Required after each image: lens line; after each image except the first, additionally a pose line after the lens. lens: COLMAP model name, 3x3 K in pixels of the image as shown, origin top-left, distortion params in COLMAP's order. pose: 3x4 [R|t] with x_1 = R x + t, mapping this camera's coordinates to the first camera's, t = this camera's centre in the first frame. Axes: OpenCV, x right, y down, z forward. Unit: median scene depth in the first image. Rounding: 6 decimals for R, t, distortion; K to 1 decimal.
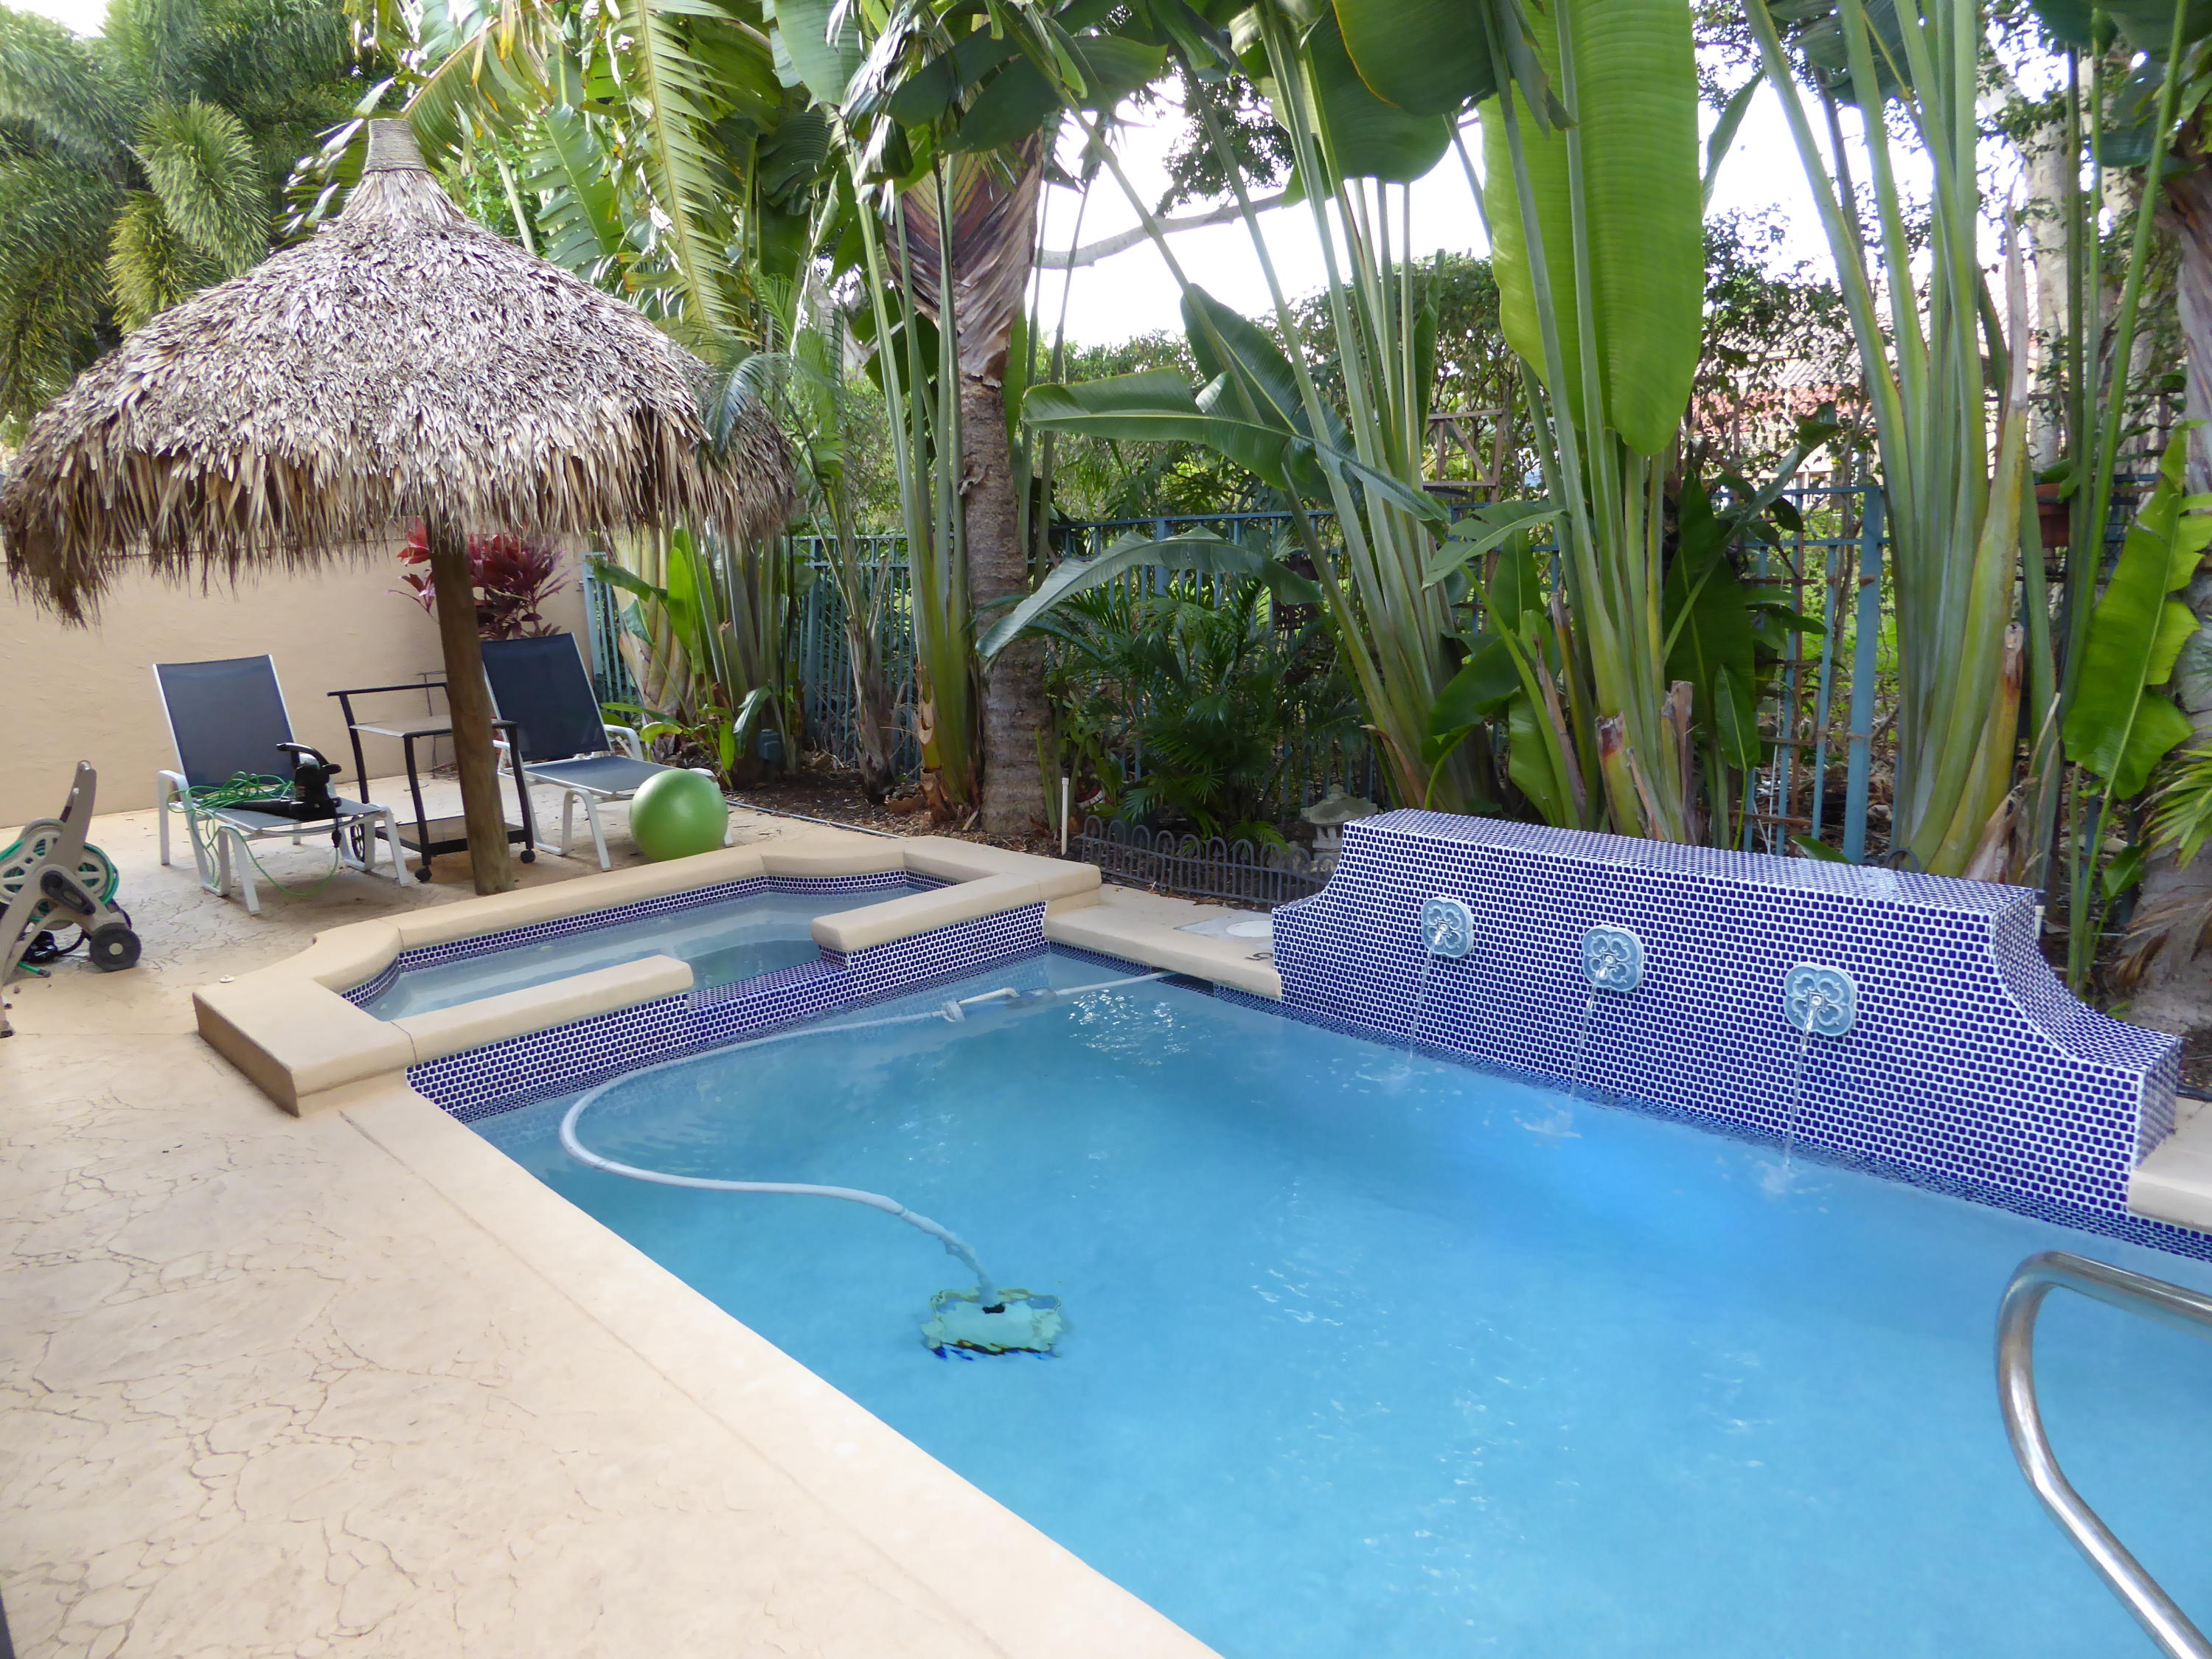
lens RADIAL K [[1555.0, 0, 1102.2], [0, 1555.0, 842.1], [0, 0, 1]] dist [-0.040319, 0.010395]
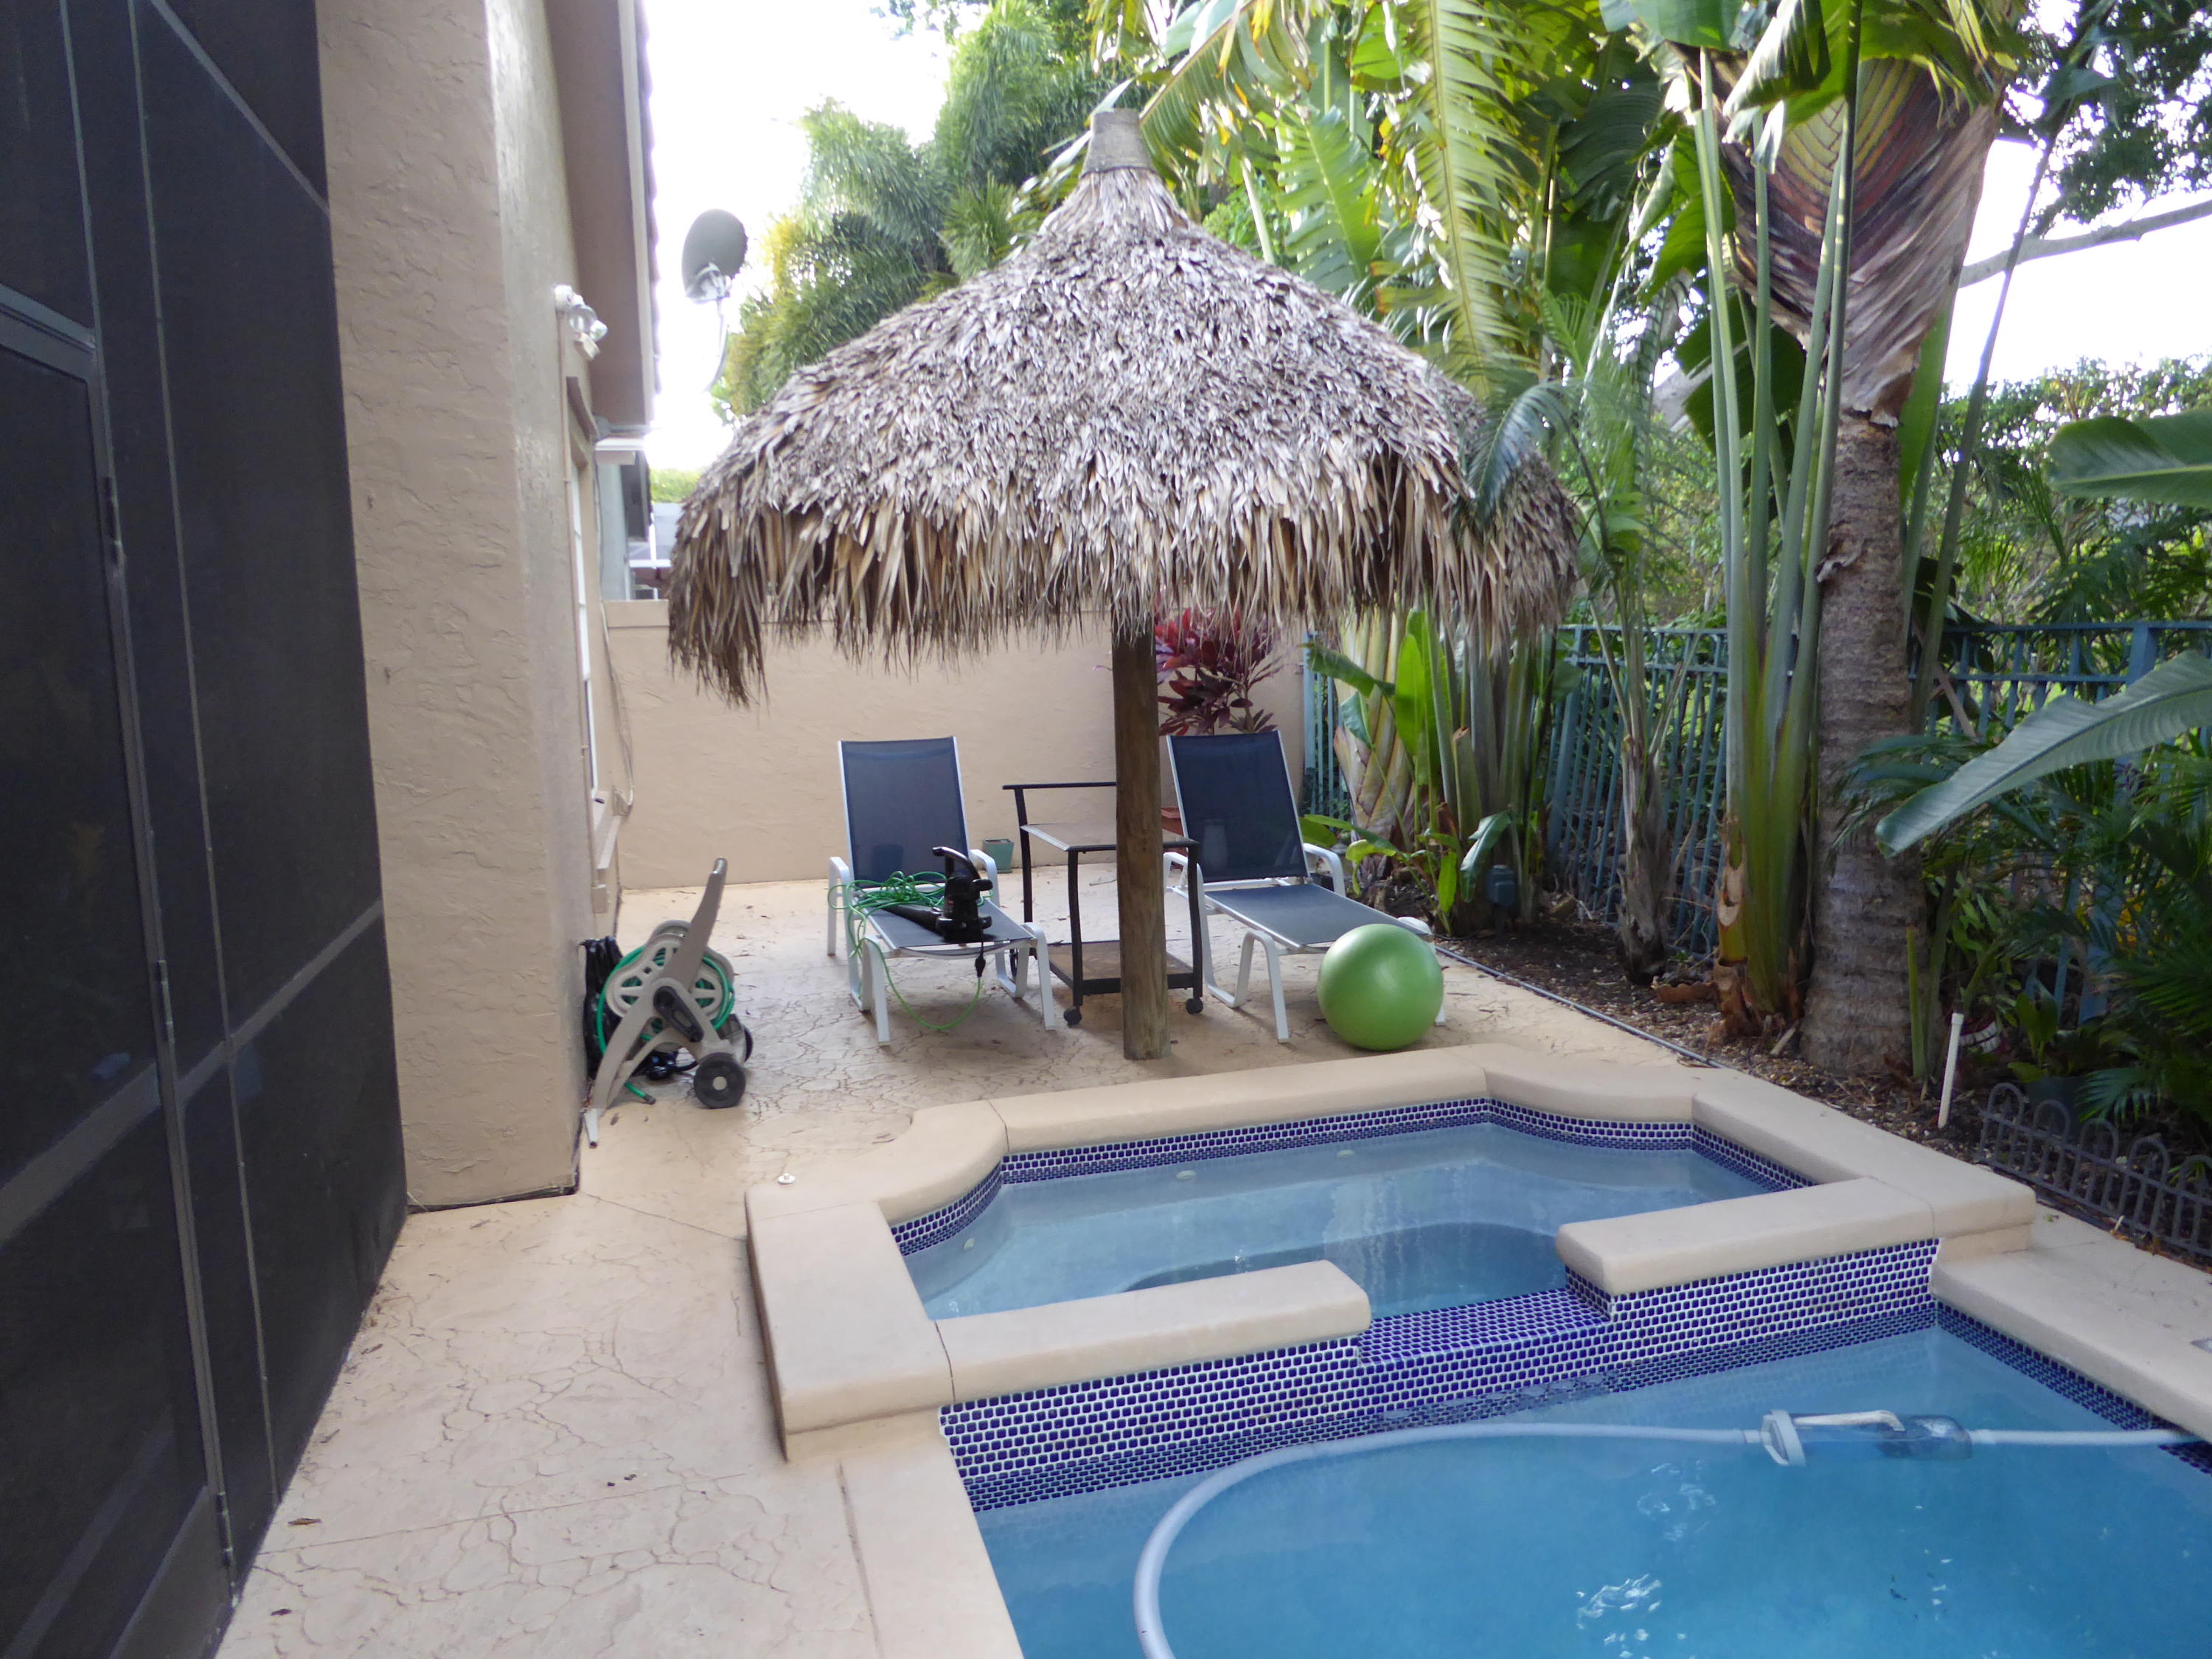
lens RADIAL K [[1555.0, 0, 1128.5], [0, 1555.0, 836.0], [0, 0, 1]] dist [-0.040319, 0.010395]
pose [[0.903849, 0.086034, -0.419112, -0.077171], [-0.106359, 0.994005, -0.025325, -0.064378], [0.414420, 0.067467, 0.907581, 0.271716]]
